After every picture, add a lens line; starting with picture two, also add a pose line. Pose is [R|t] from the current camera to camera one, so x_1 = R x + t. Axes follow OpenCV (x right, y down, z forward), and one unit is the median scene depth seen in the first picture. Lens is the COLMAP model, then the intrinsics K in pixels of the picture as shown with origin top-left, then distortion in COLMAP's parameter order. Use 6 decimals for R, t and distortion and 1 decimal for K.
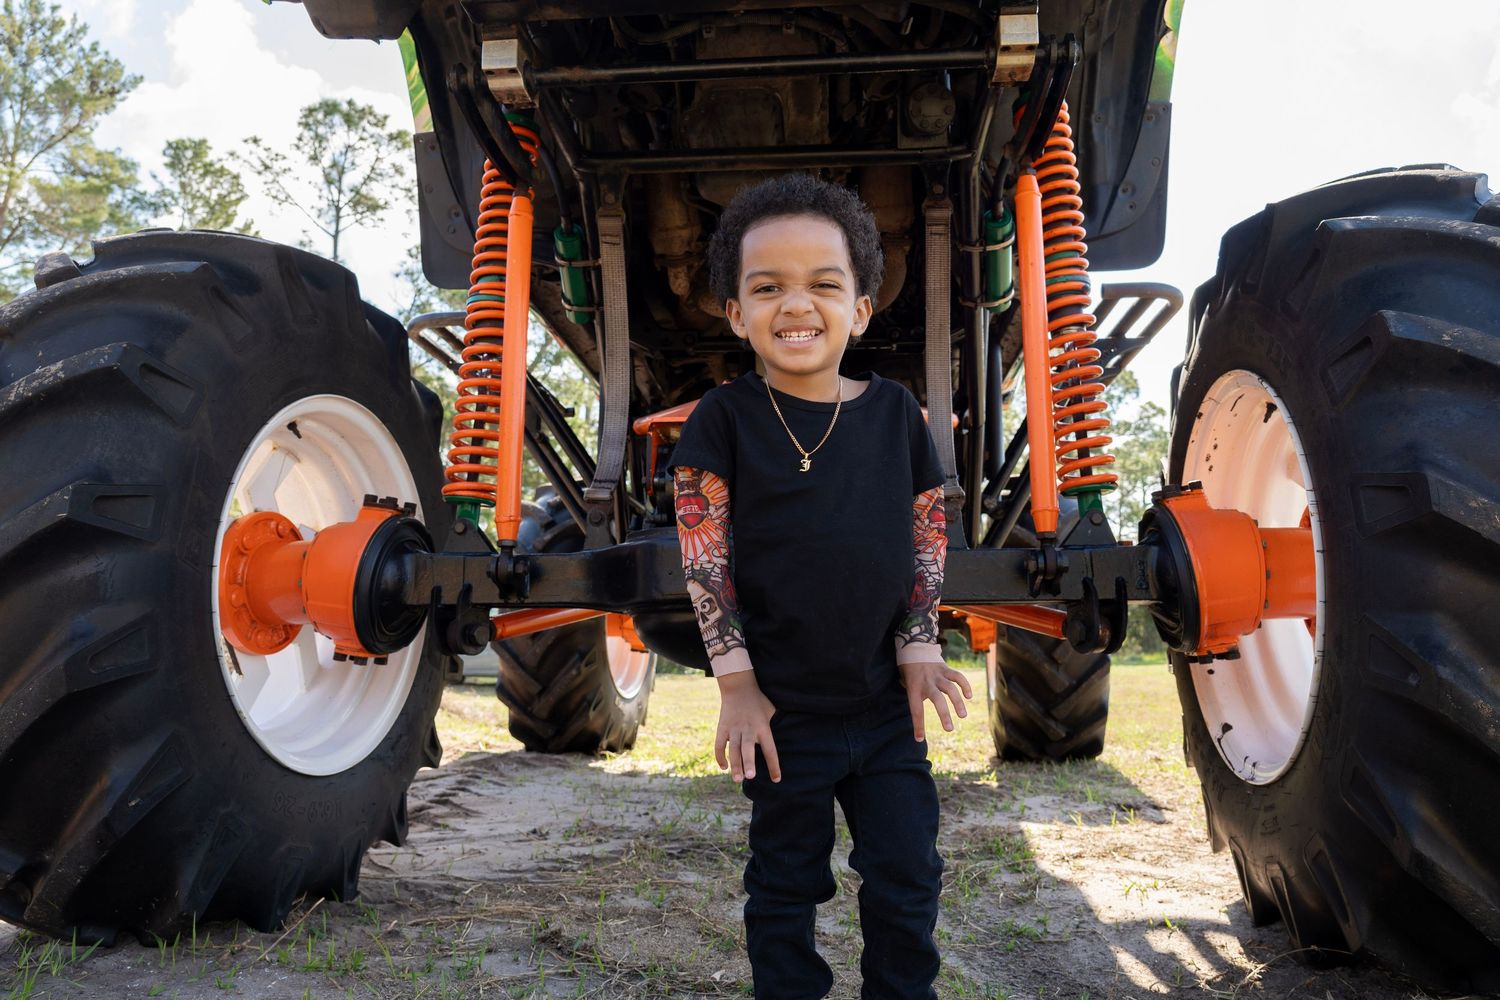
lens RADIAL K [[1017.4, 0, 749.4], [0, 1017.4, 500.0], [0, 0, 1]] dist [0.001937, -0.003556]
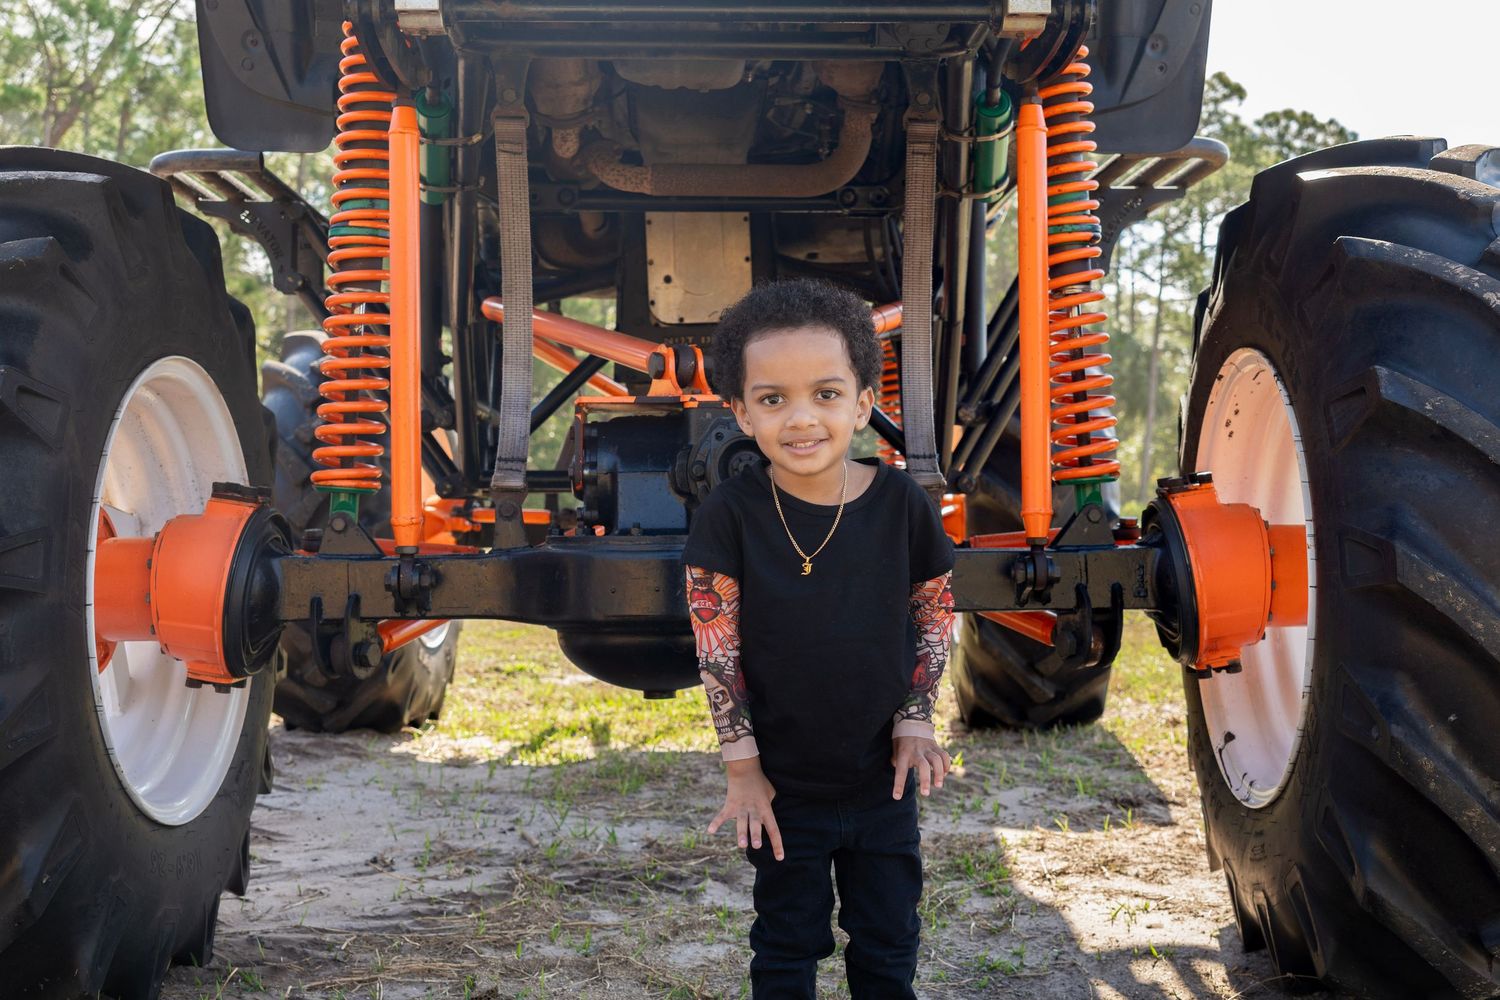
lens RADIAL K [[1782.6, 0, 754.3], [0, 1782.6, 511.5], [0, 0, 1]] dist [0.048114, 0.000000]
pose [[0.992035, -0.009344, 0.125614, -0.134424], [-0.010977, 0.987038, 0.160111, -0.215954], [-0.125482, -0.160215, 0.979074, -0.442112]]
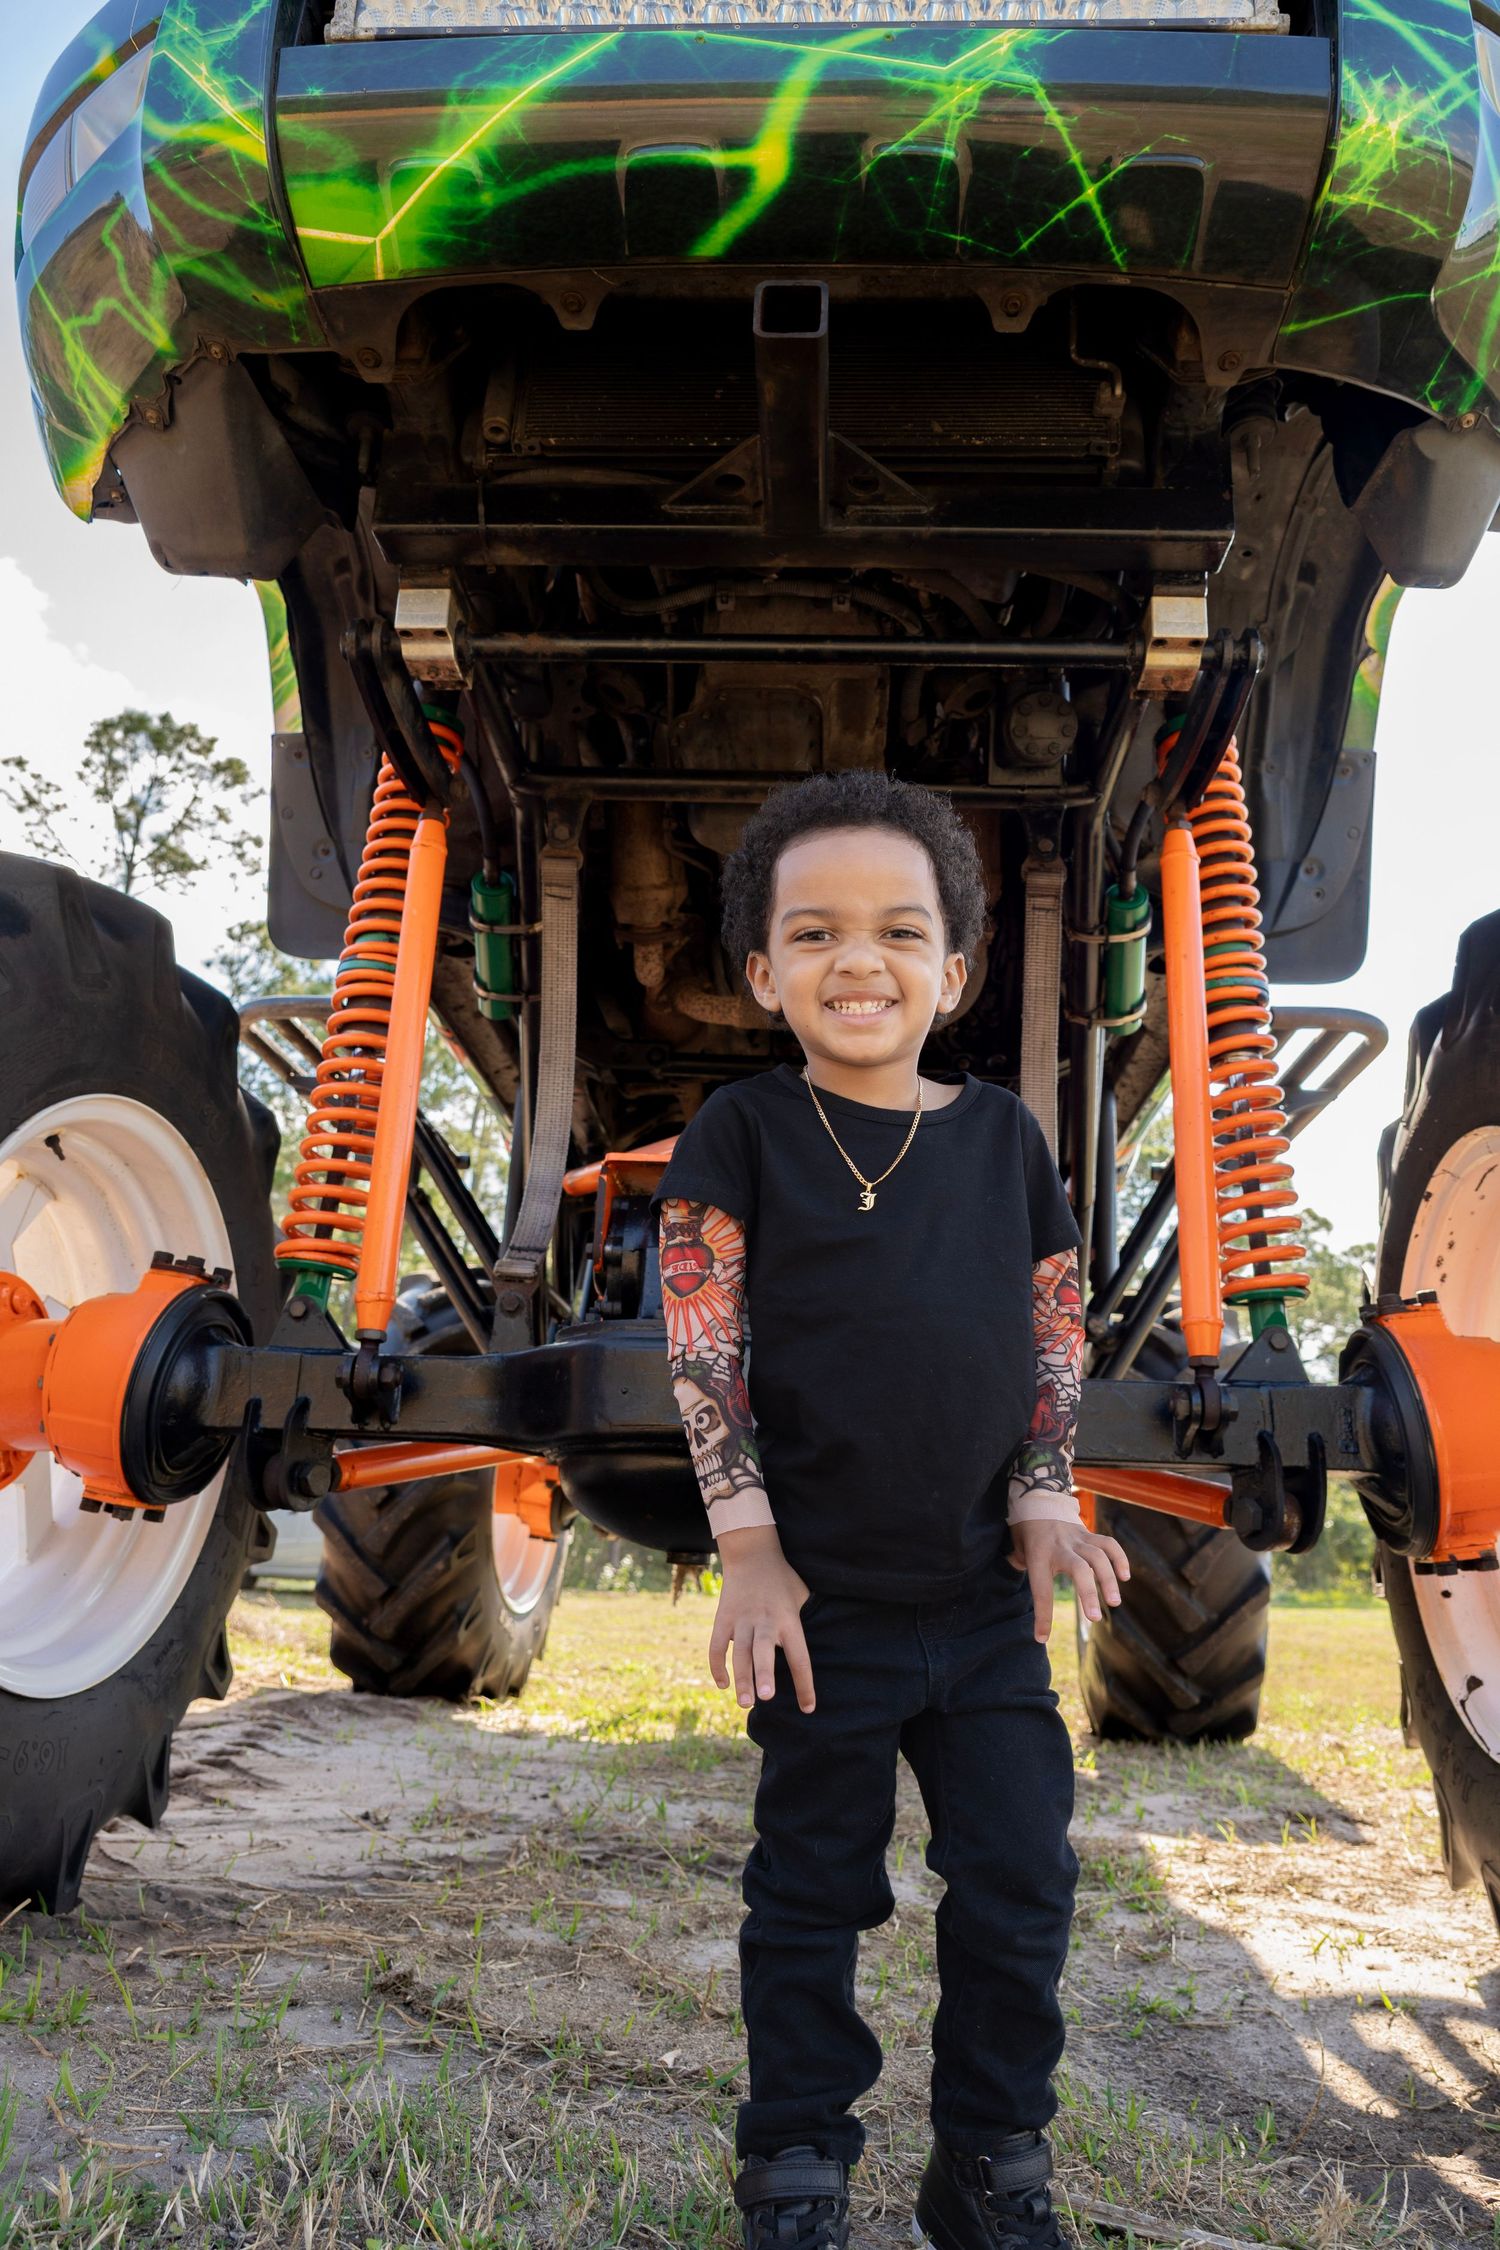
lens RADIAL K [[1526.1, 0, 754.1], [0, 1526.1, 1134.7], [0, 0, 1]] dist [0.001937, -0.003556]
pose [[0.998386, 0.051830, 0.023204, -0.024008], [-0.048517, 0.990873, -0.125765, 0.025014], [-0.029511, 0.124436, 0.991789, 0.017763]]
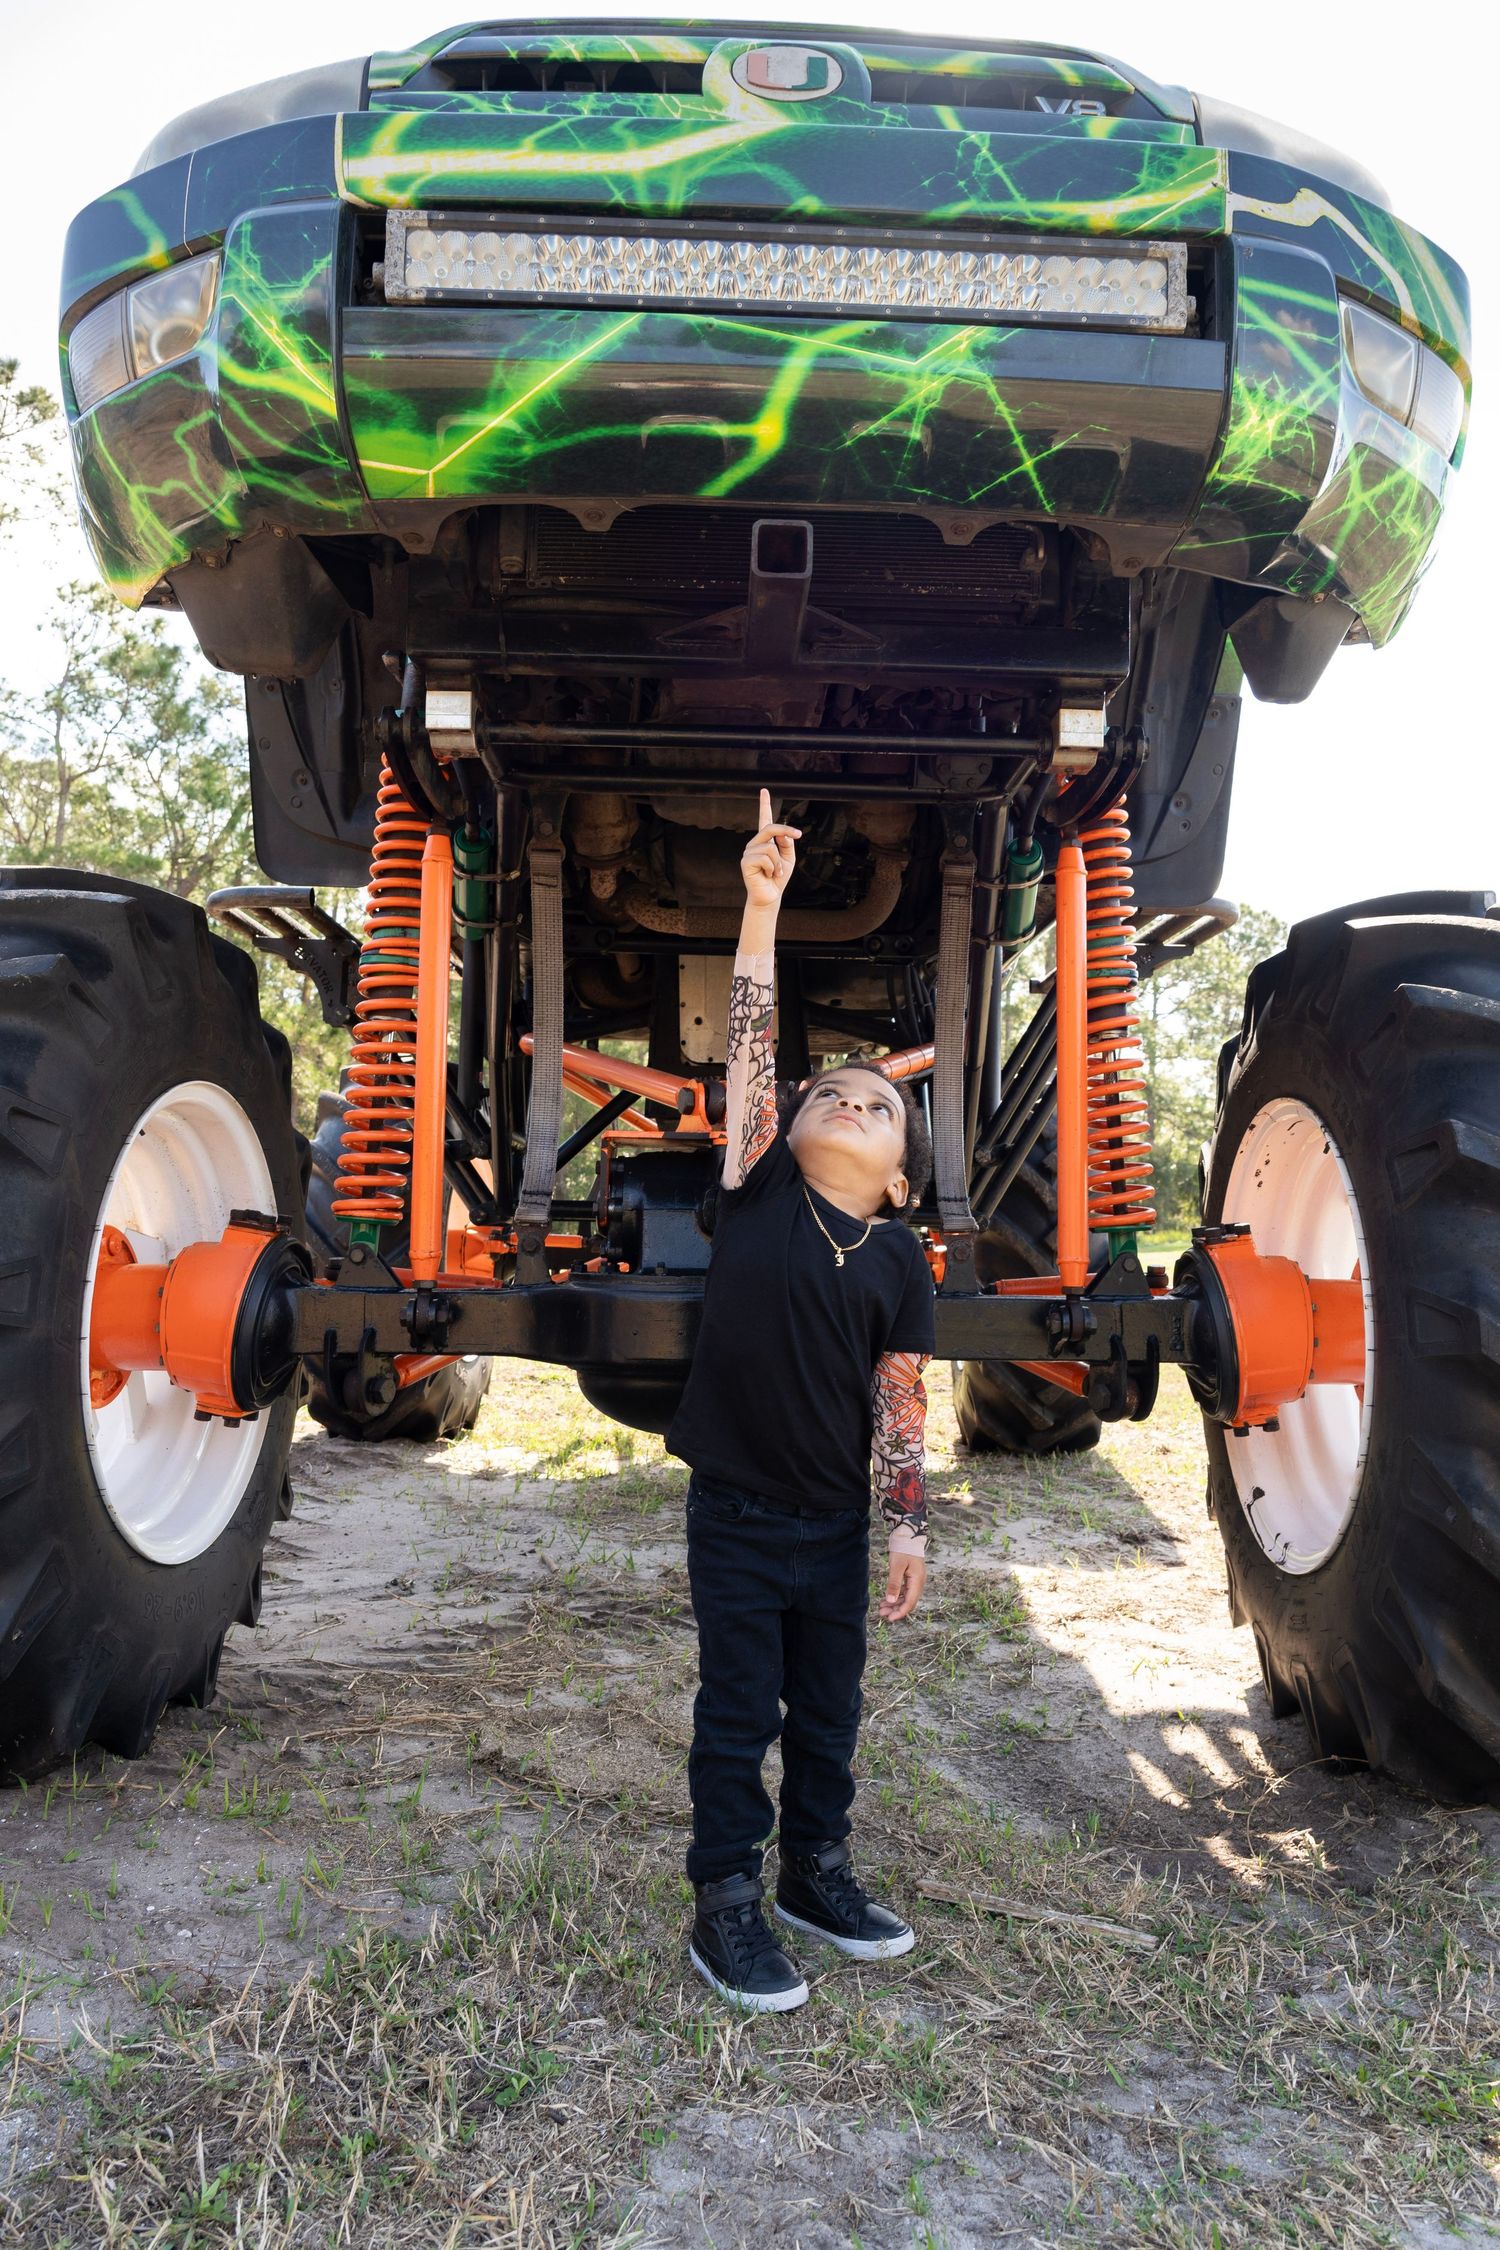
lens RADIAL K [[1526.1, 0, 756.2], [0, 1526.1, 1140.2], [0, 0, 1]] dist [0.001937, -0.003556]
pose [[0.992725, 0.021524, 0.118466, -0.117839], [-0.033594, 0.994334, 0.100854, -0.193998], [-0.115624, -0.104100, 0.987823, -0.206813]]
